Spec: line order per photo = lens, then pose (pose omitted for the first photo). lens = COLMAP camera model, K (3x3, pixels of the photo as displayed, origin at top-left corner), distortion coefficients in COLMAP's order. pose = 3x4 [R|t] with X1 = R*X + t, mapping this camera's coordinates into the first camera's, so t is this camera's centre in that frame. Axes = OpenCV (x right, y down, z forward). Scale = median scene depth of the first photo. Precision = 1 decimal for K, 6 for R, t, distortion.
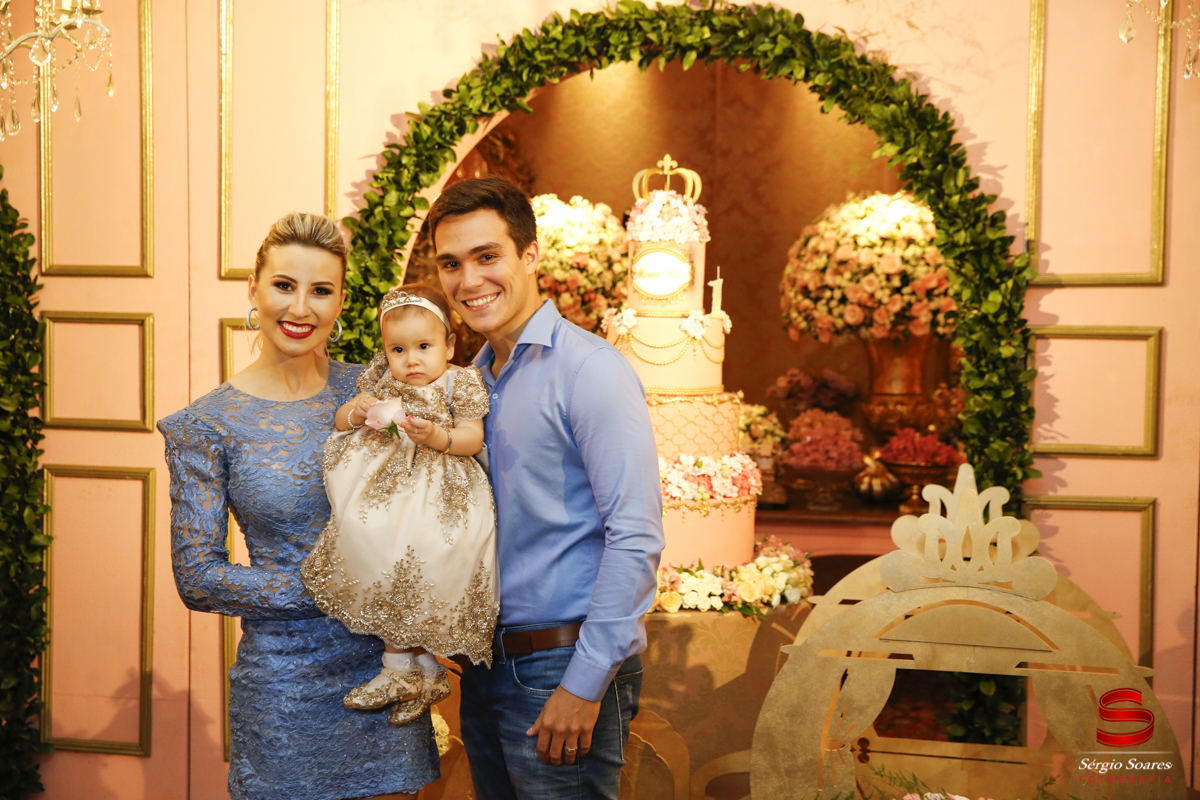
lens RADIAL K [[1596.4, 0, 587.8], [0, 1596.4, 398.5], [0, 0, 1]] dist [0.086650, 0.000000]
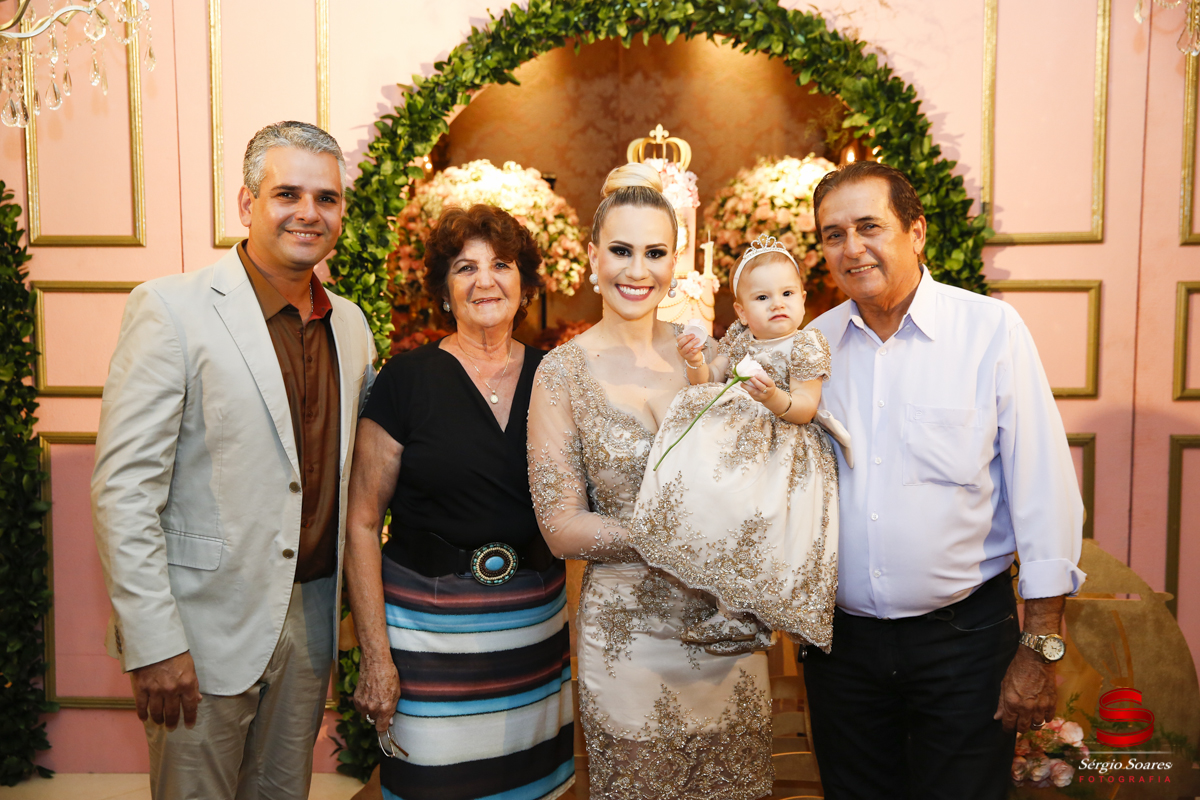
lens RADIAL K [[1451.8, 0, 592.1], [0, 1451.8, 396.6], [0, 0, 1]] dist [0.054725, 0.000000]
pose [[0.991142, -0.027483, 0.129929, -0.116974], [0.022412, 0.998935, 0.040331, -0.011657], [-0.130899, -0.037062, 0.990703, 0.041477]]
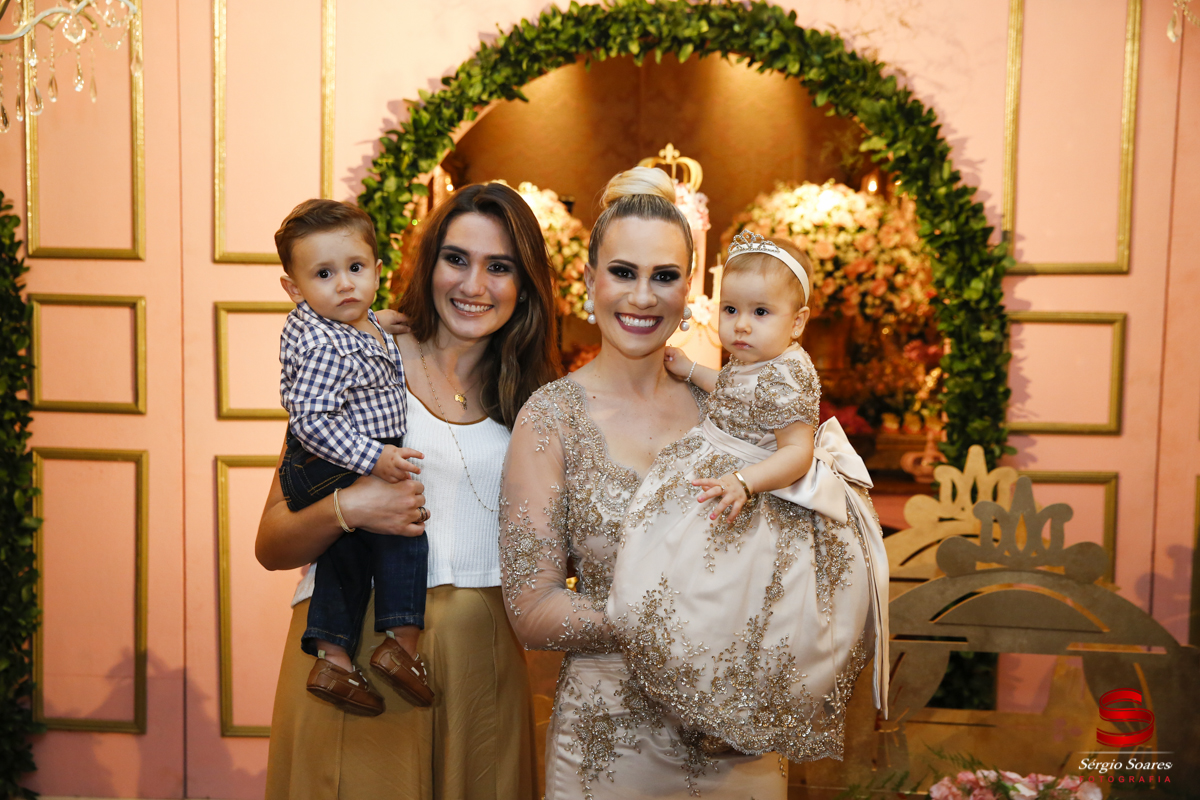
lens RADIAL K [[1412.3, 0, 590.2], [0, 1412.3, 398.5], [0, 0, 1]] dist [0.051703, 0.000000]
pose [[0.994079, -0.005183, 0.108538, -0.094537], [0.002354, 0.999655, 0.026178, -0.012188], [-0.108636, -0.025767, 0.993748, 0.091133]]
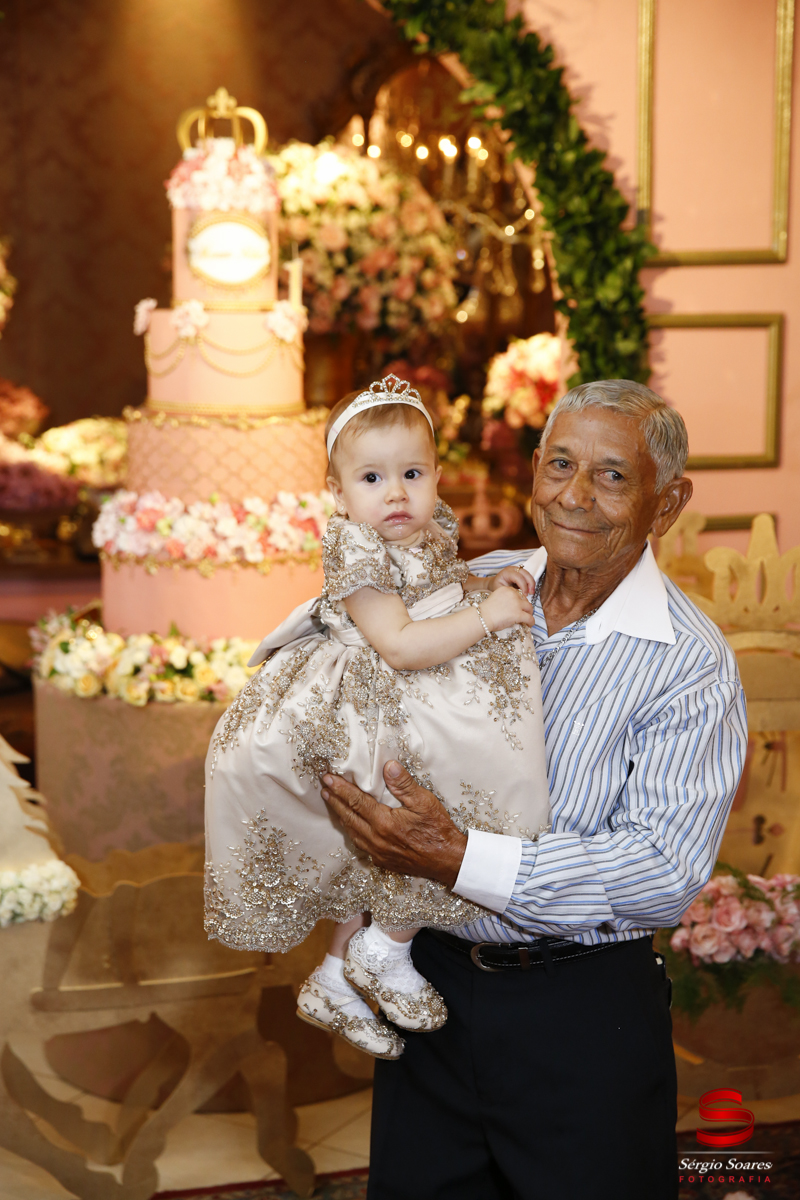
lens RADIAL K [[2045.6, 0, 402.4], [0, 2045.6, 603.0], [0, 0, 1]] dist [0.195727, 0.000000]
pose [[0.915845, -0.073679, 0.394715, -0.254752], [0.035773, 0.994084, 0.102556, -0.010266], [-0.399936, -0.079805, 0.913062, 0.064021]]
